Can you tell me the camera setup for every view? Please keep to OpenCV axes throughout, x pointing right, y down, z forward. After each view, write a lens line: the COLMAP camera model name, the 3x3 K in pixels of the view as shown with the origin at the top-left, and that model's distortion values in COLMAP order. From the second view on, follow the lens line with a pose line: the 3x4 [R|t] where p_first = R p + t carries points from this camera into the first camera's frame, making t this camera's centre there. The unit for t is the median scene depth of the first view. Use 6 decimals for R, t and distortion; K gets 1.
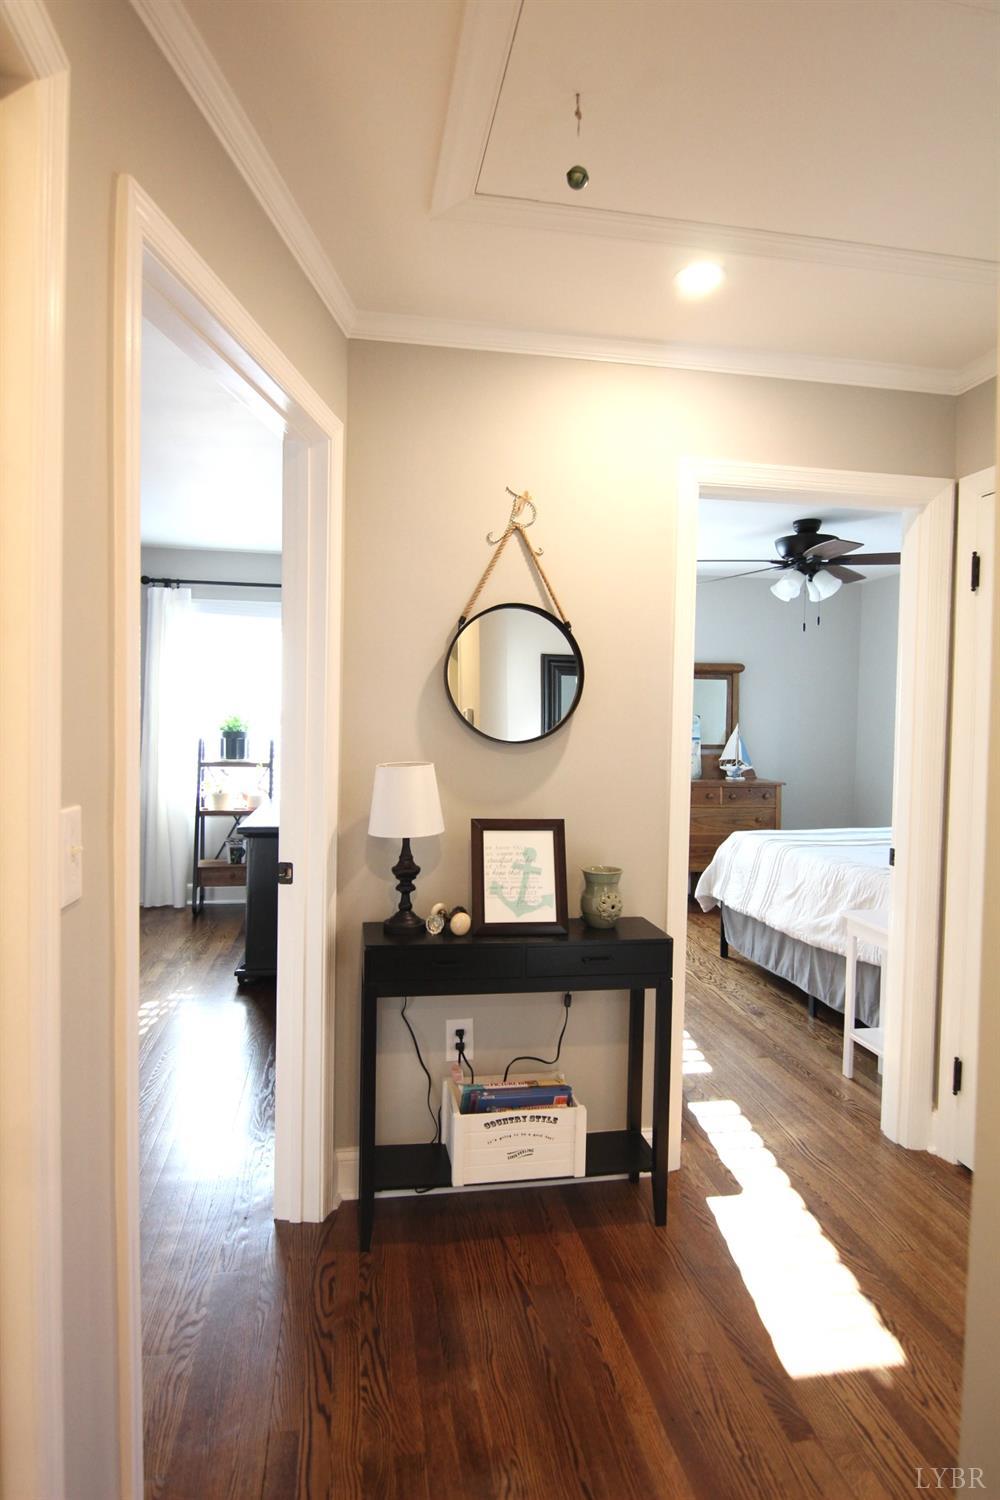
lens RADIAL K [[849.2, 0, 500.0], [0, 849.2, 750.0], [0, 0, 1]] dist [0.000713, 0.000120]
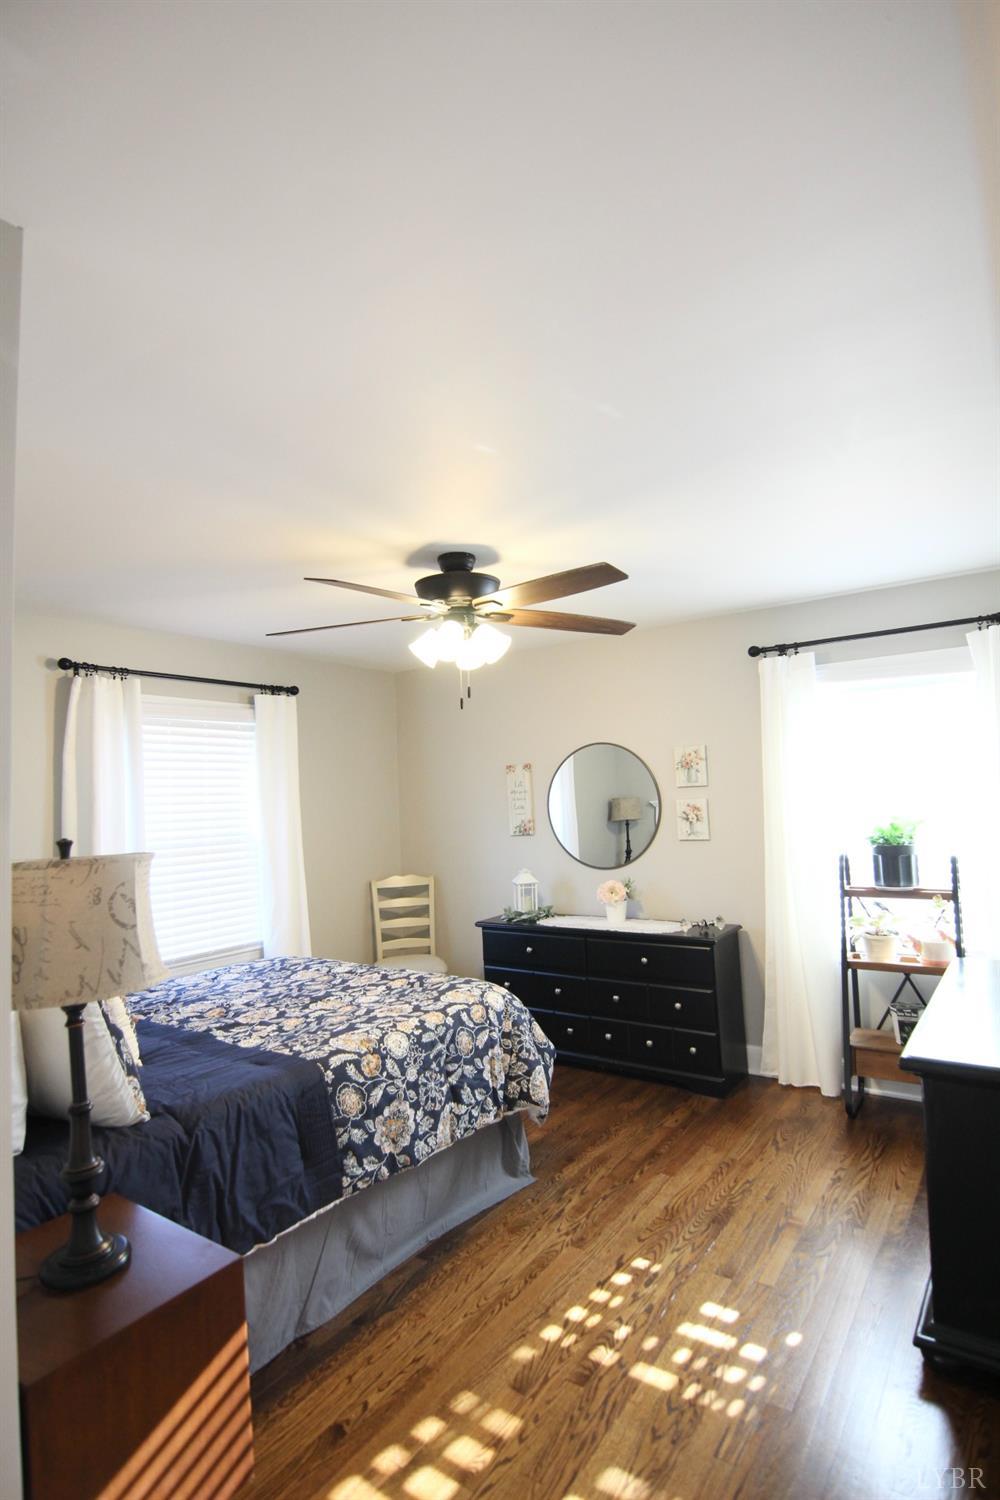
lens RADIAL K [[776.5, 0, 500.0], [0, 776.5, 750.0], [0, 0, 1]] dist [0.000898, 0.000224]
pose [[0.704923, -0.089233, -0.703648, -0.087076], [0.024299, 0.994511, -0.101775, -0.042377], [0.708867, 0.054646, 0.703222, 0.328627]]
